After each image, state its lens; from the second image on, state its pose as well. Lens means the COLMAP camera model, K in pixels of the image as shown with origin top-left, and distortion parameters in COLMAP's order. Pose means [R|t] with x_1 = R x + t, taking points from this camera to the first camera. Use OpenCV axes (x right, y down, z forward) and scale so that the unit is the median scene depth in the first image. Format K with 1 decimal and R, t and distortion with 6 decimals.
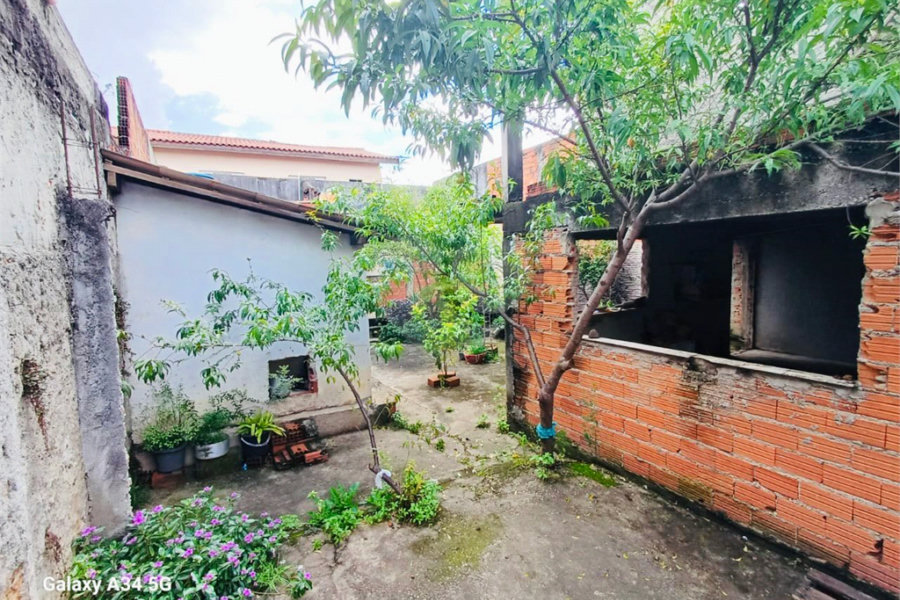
lens RADIAL K [[409.4, 0, 450.0], [0, 409.4, 300.0], [0, 0, 1]] dist [0.008080, 0.000010]
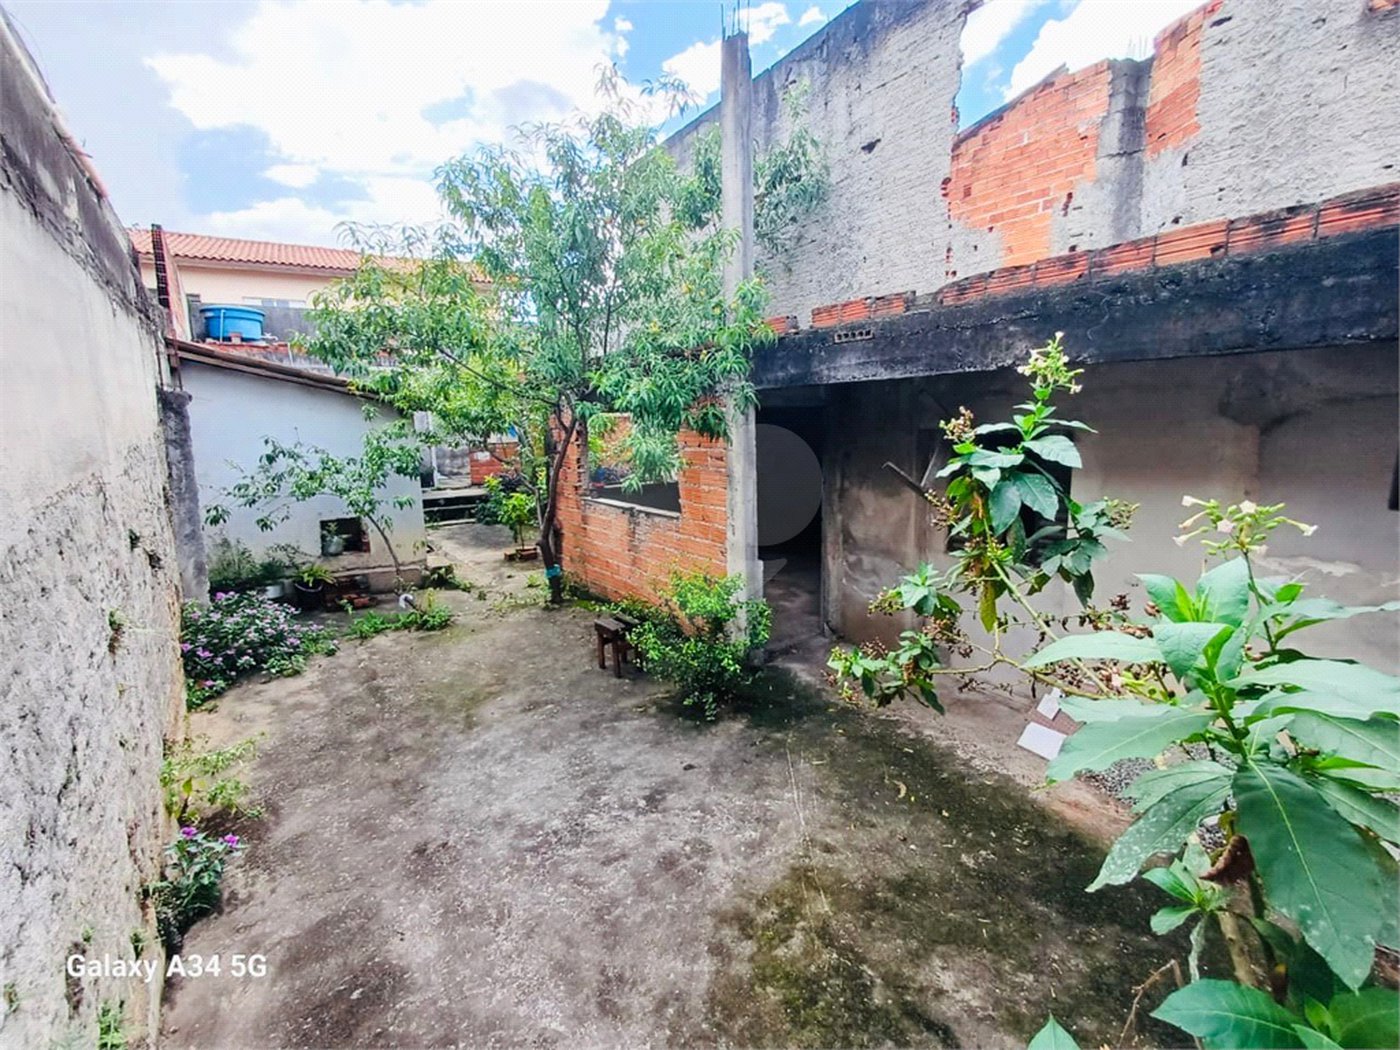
lens RADIAL K [[636.7, 0, 700.0], [0, 636.7, 525.0], [0, 0, 1]] dist [0.012298, -0.006017]
pose [[0.997774, 0.005323, 0.066480, 0.518345], [-0.009790, 0.997701, 0.067056, 0.040079], [-0.065970, -0.067557, 0.995532, -0.871907]]
